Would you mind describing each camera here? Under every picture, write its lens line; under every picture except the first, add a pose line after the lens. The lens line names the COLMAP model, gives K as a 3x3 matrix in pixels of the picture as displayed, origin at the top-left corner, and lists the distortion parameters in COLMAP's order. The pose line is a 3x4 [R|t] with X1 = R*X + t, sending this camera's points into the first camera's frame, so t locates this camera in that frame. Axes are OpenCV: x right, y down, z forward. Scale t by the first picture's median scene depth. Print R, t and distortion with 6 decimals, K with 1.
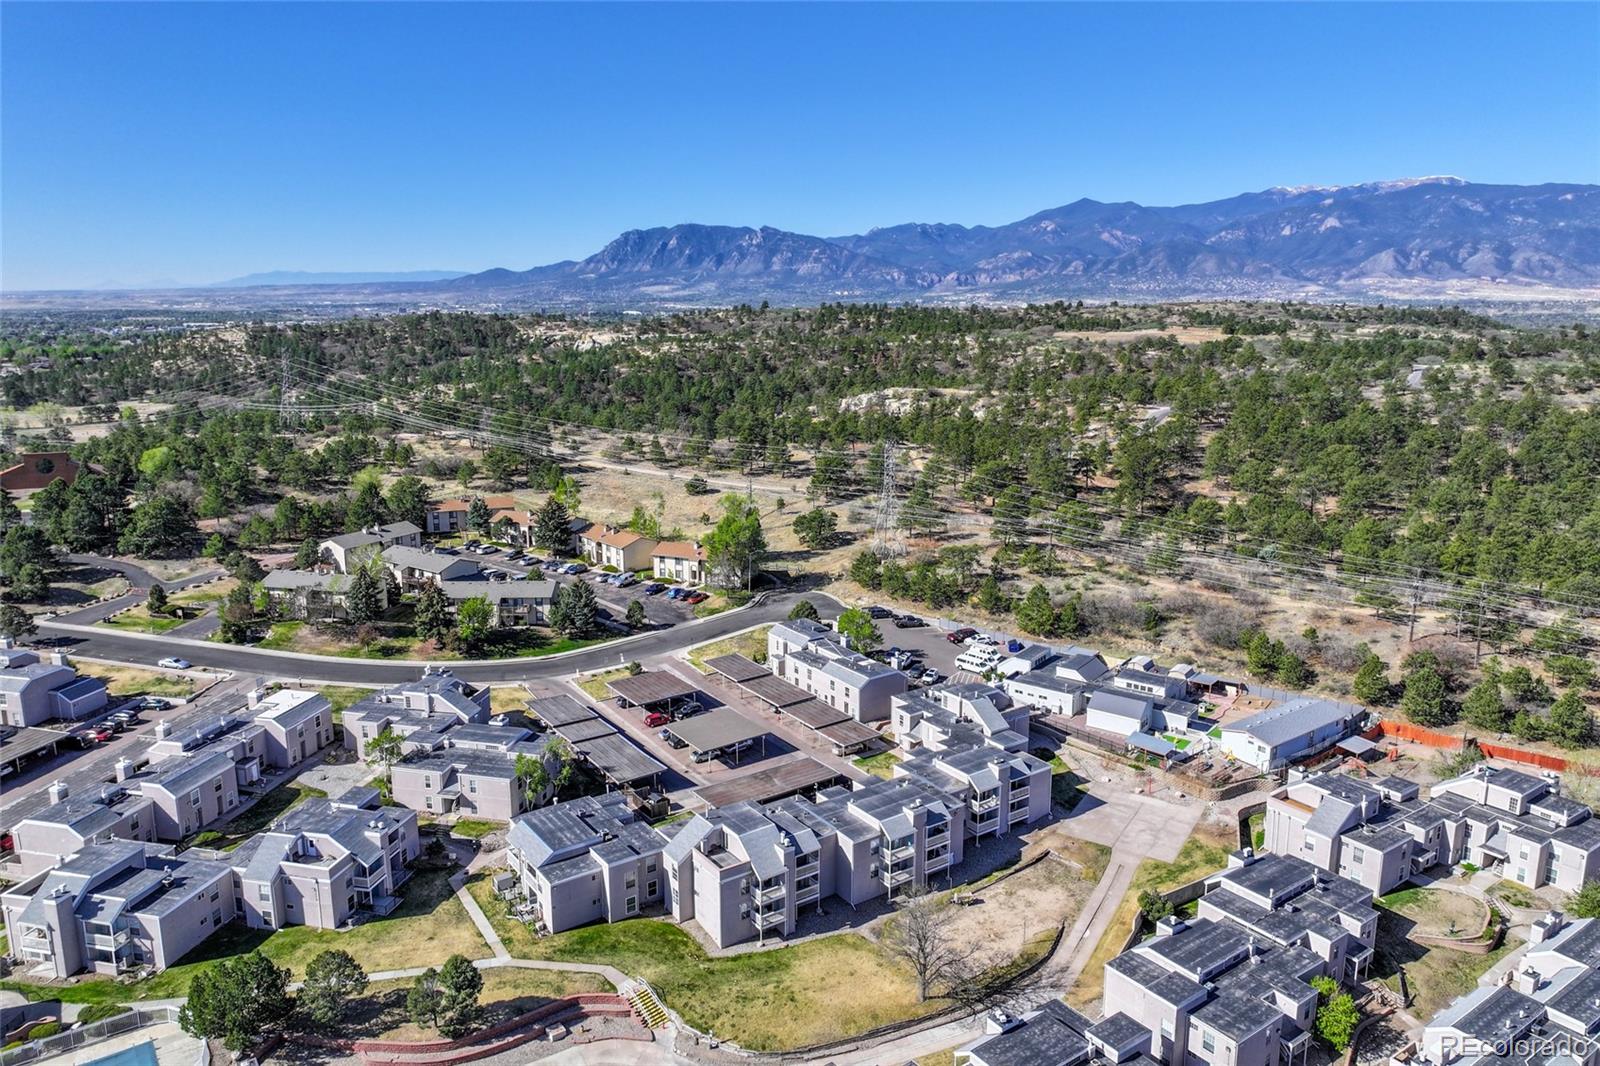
lens RADIAL K [[1119.7, 0, 806.2], [0, 1119.7, 537.1], [0, 0, 1]] dist [0.004486, 0.004264]
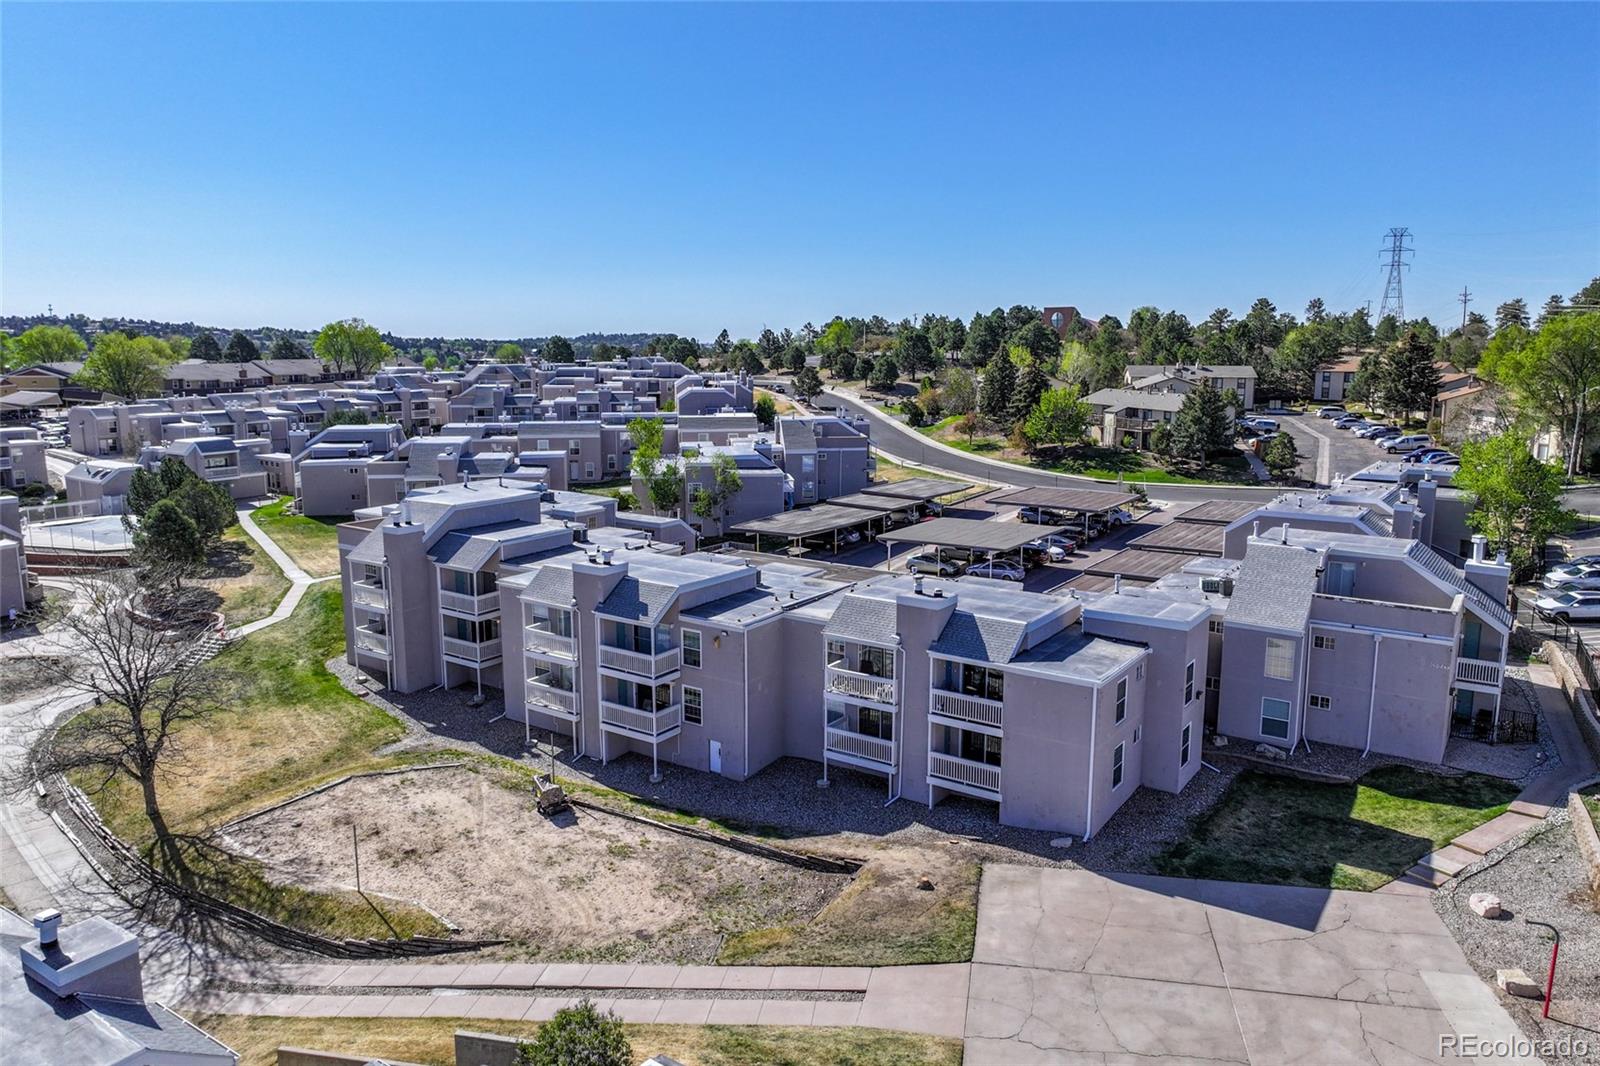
lens RADIAL K [[1119.7, 0, 798.5], [0, 1119.7, 534.6], [0, 0, 1]] dist [0.004486, 0.004264]
pose [[0.347051, 0.164545, -0.923299, 0.348624], [-0.211351, 0.972886, 0.093940, 0.117241], [0.913721, 0.162538, 0.372418, 0.609269]]
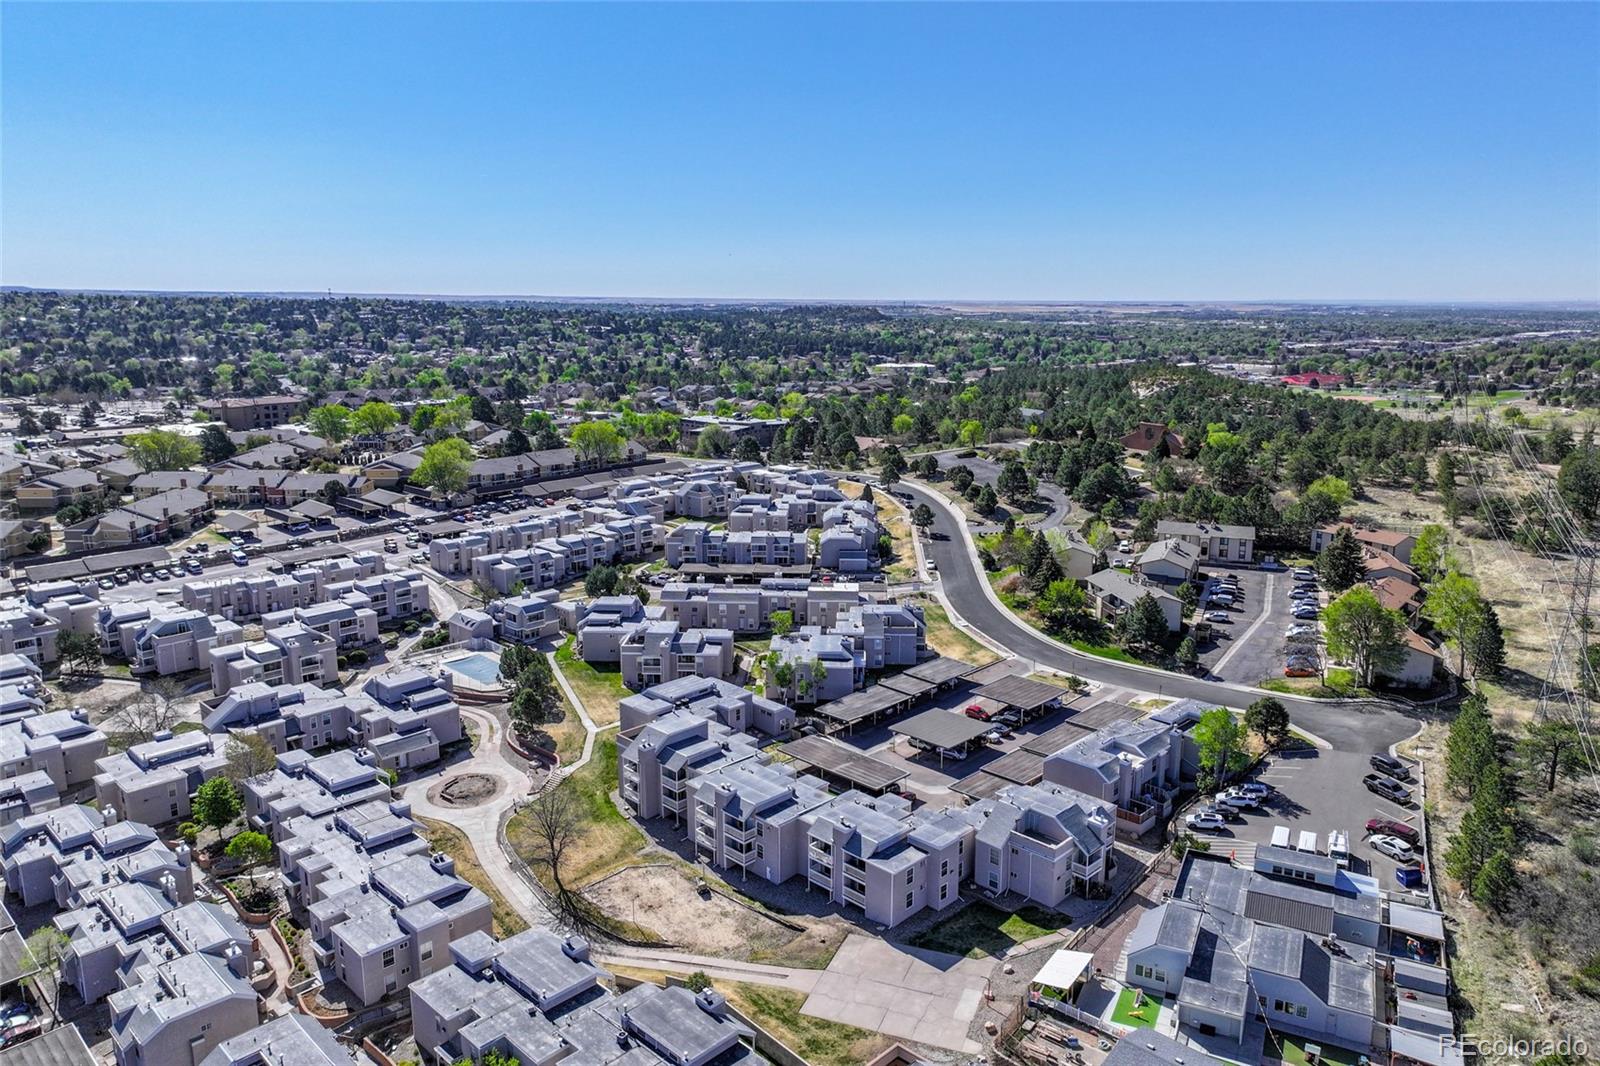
lens RADIAL K [[1119.7, 0, 795.0], [0, 1119.7, 537.3], [0, 0, 1]] dist [0.004486, 0.004264]
pose [[0.167514, 0.212320, -0.962735, 0.717823], [-0.215873, 0.960735, 0.174317, -0.122370], [0.961945, 0.178628, 0.206771, 0.539213]]
